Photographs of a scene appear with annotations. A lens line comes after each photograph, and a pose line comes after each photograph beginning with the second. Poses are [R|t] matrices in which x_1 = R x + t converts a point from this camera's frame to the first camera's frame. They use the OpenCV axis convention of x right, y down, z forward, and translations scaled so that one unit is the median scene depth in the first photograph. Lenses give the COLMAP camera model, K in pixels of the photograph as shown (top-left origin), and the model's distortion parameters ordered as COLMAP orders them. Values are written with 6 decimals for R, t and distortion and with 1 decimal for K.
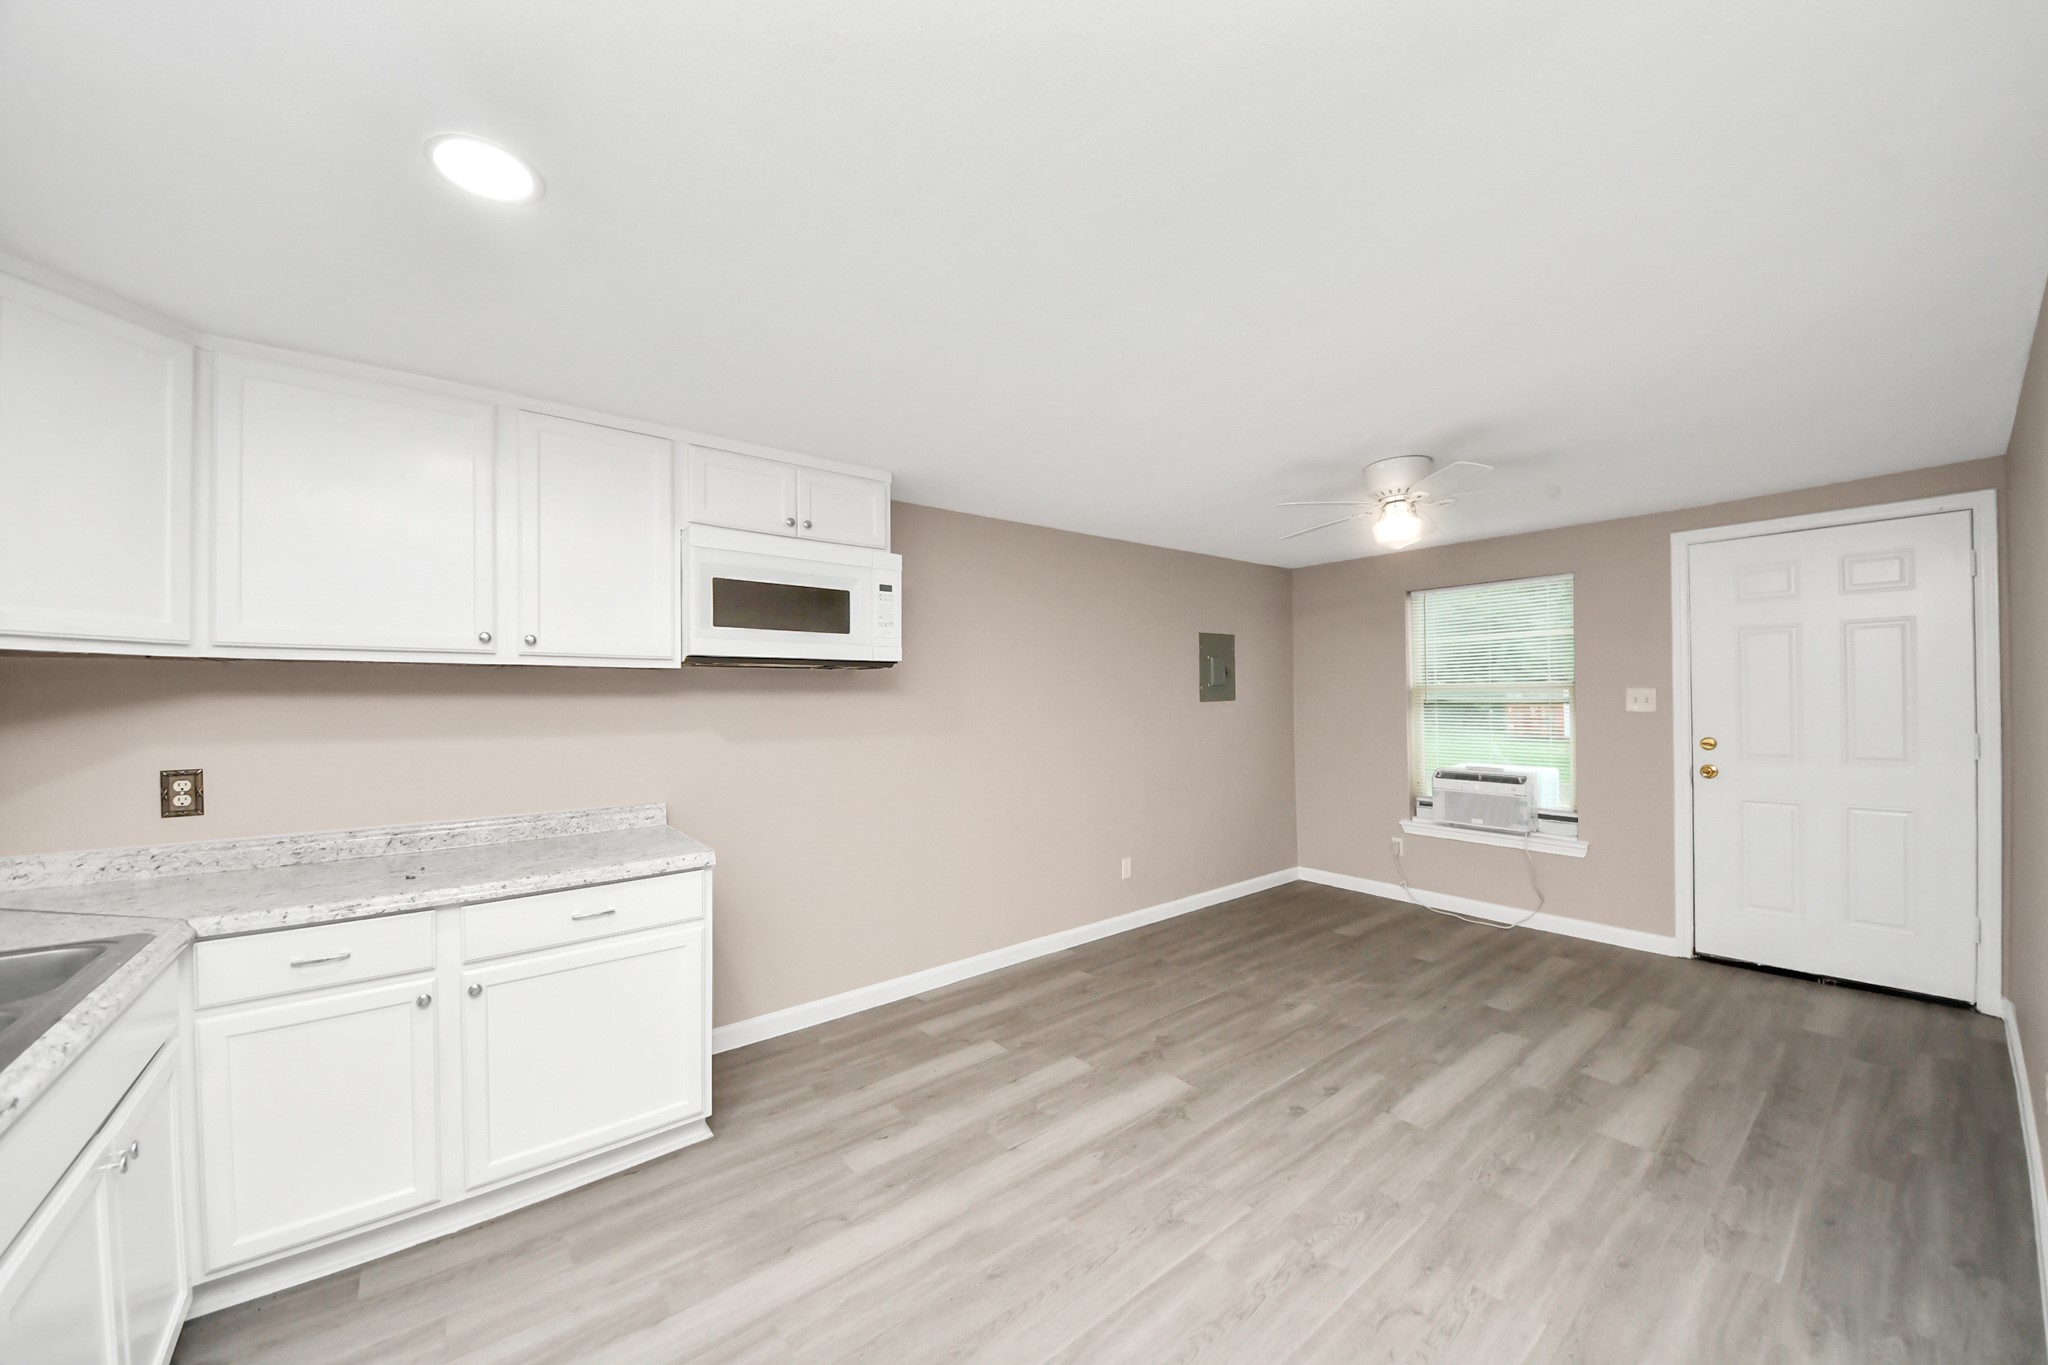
lens RADIAL K [[722.7, 0, 1036.5], [0, 722.7, 692.9], [0, 0, 1]] dist [0.015465, -0.015756]
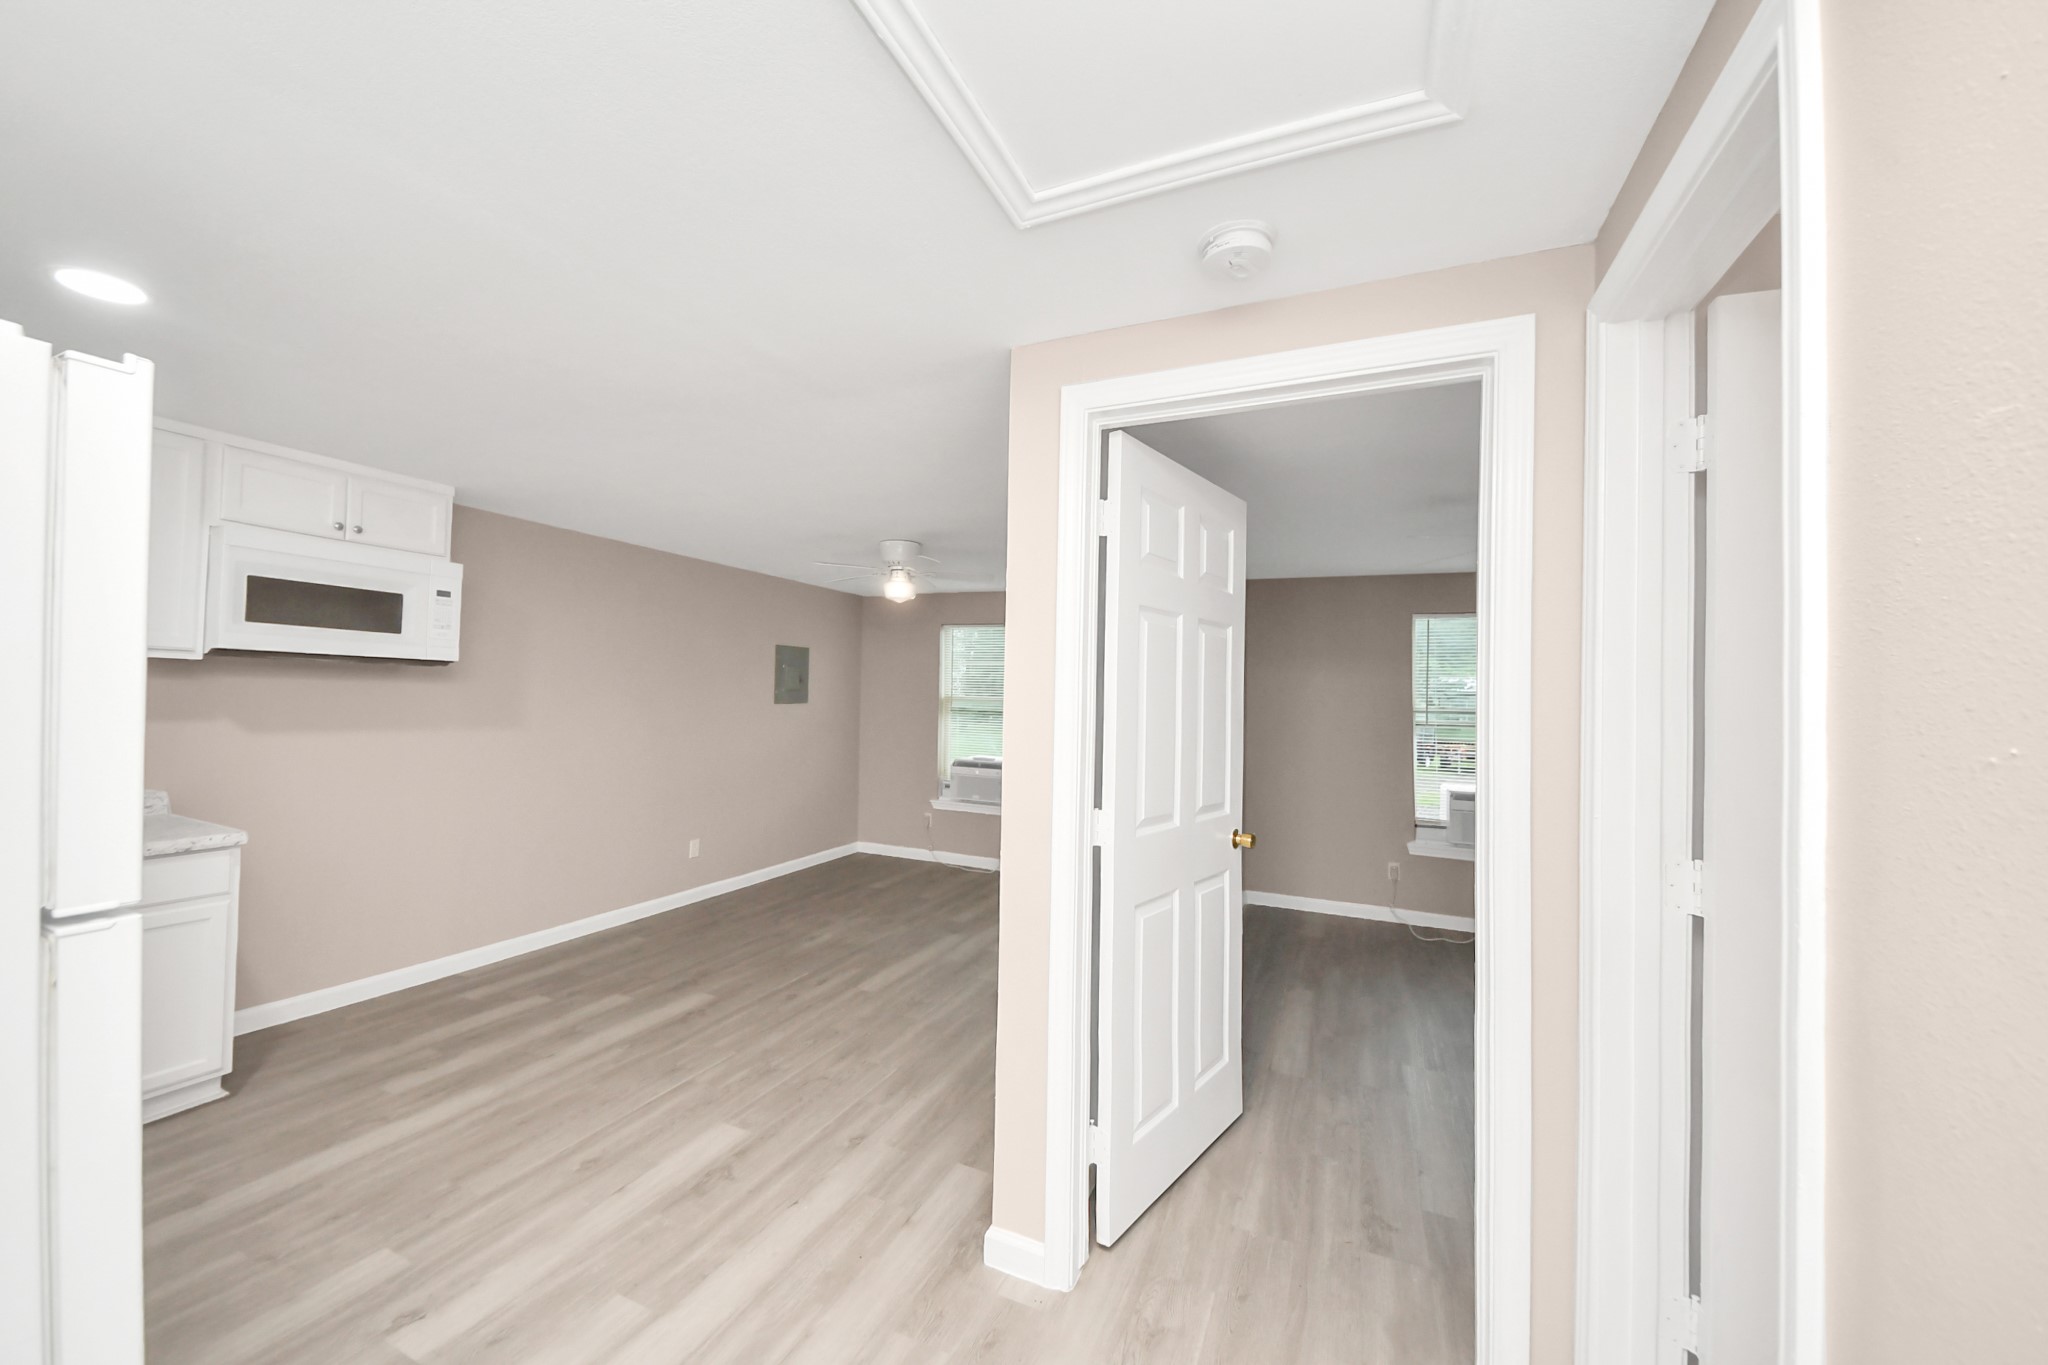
lens RADIAL K [[716.9, 0, 1024.0], [0, 716.9, 682.5], [0, 0, 1]] dist [0.001052, -0.011581]
pose [[0.882440, 0.041899, 0.468556, 0.076875], [-0.034490, 0.999107, -0.024388, -0.015523], [-0.469159, 0.005360, 0.883097, -0.423069]]
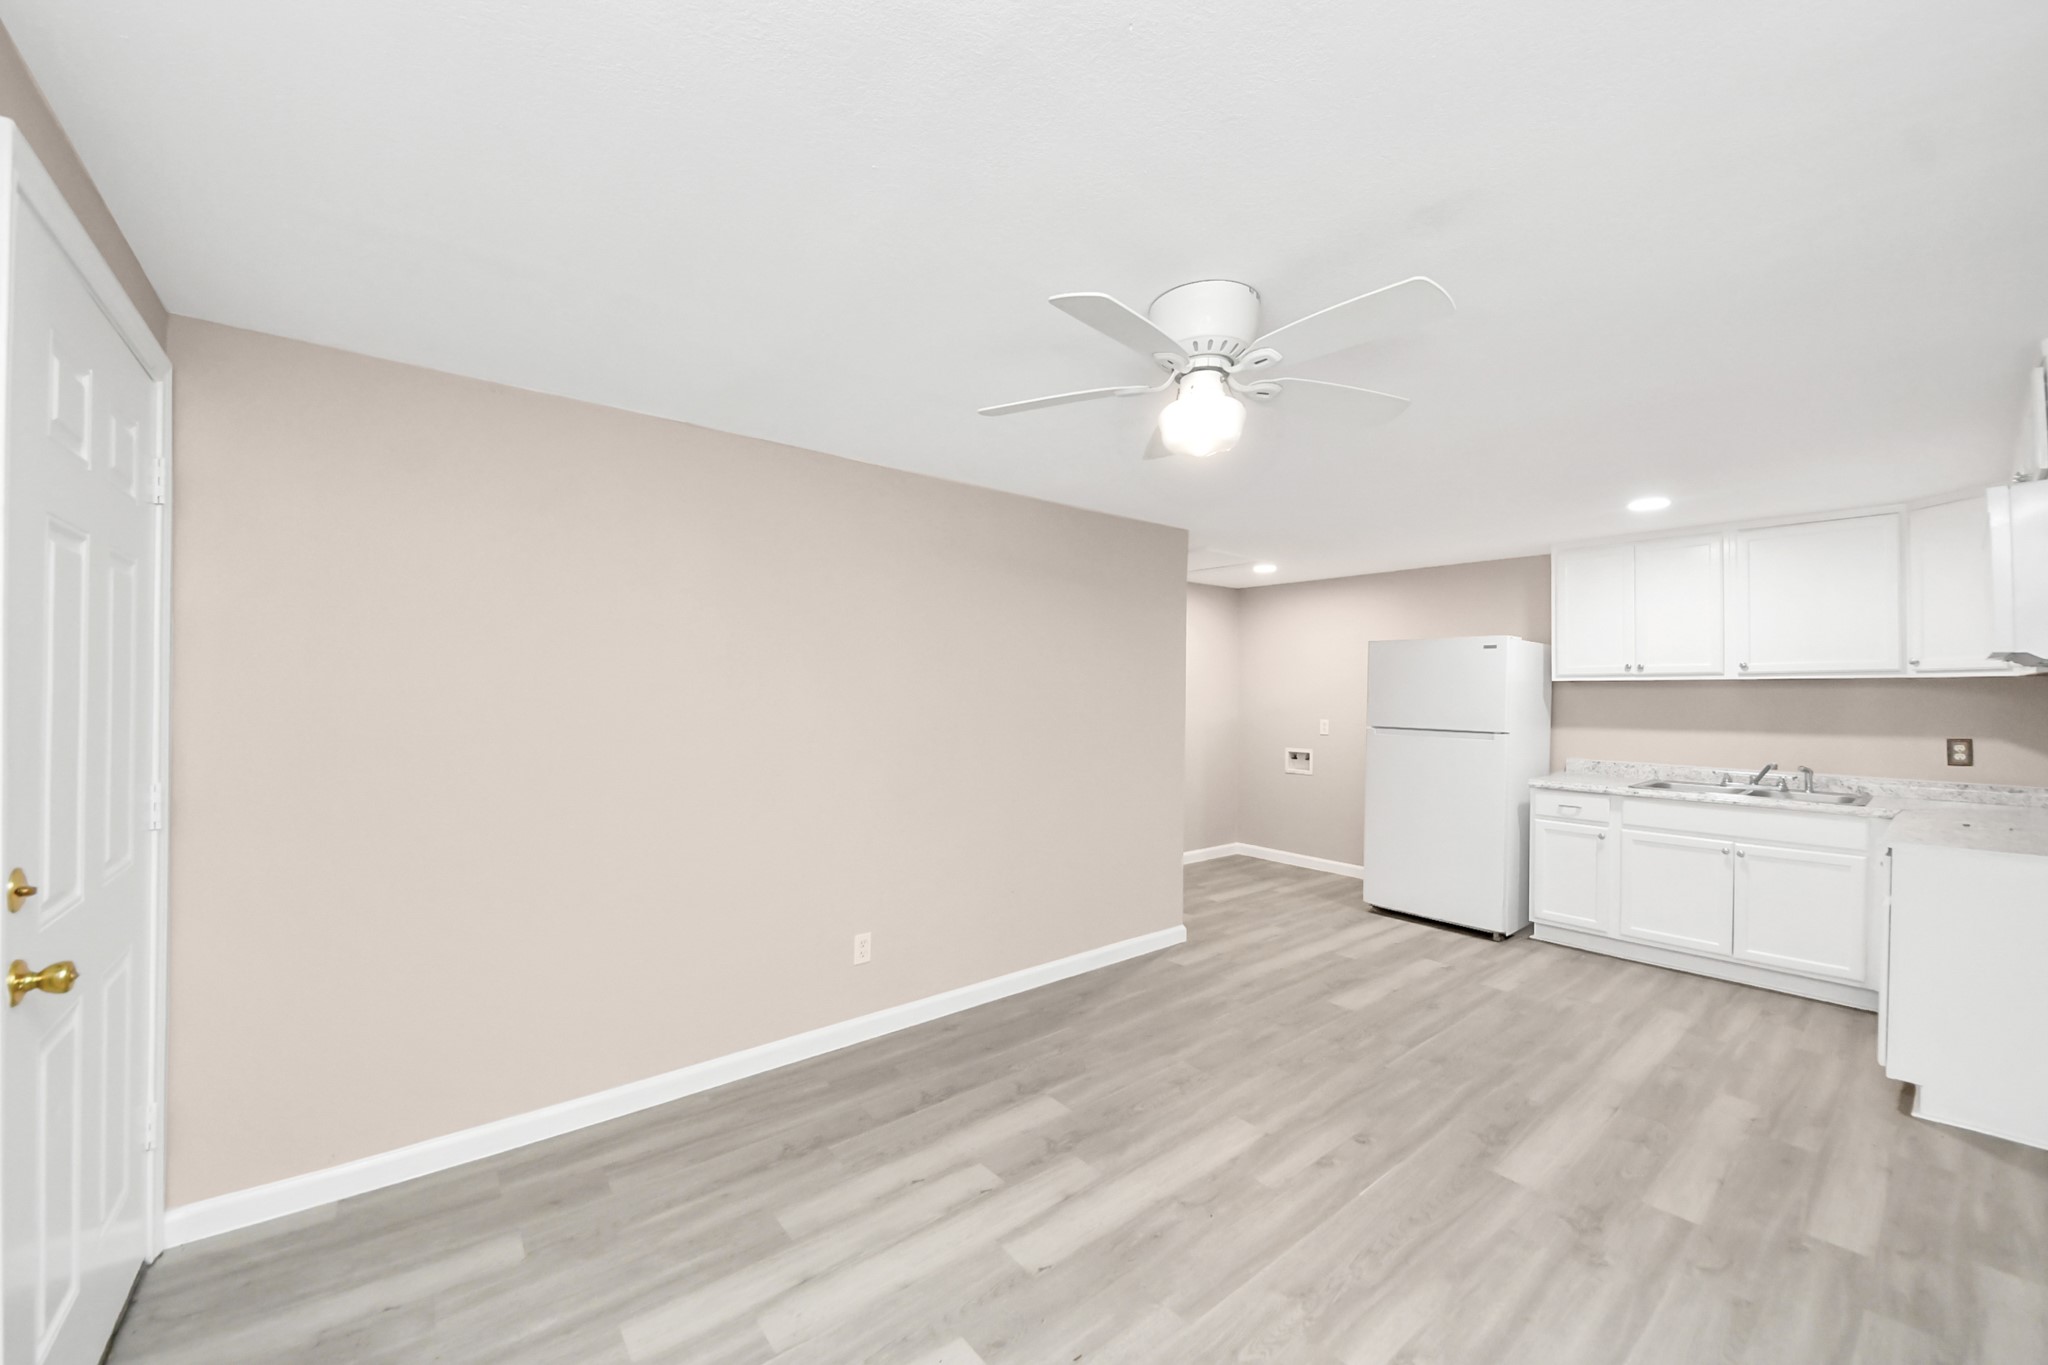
lens RADIAL K [[770.1, 0, 972.6], [0, 770.1, 698.7], [0, 0, 1]] dist [0.023819, -0.020555]
pose [[-0.998551, 0.005114, 0.053562, 0.776486], [0.005462, 0.999965, 0.006355, -0.014705], [-0.053527, 0.006638, -0.998544, 1.951332]]
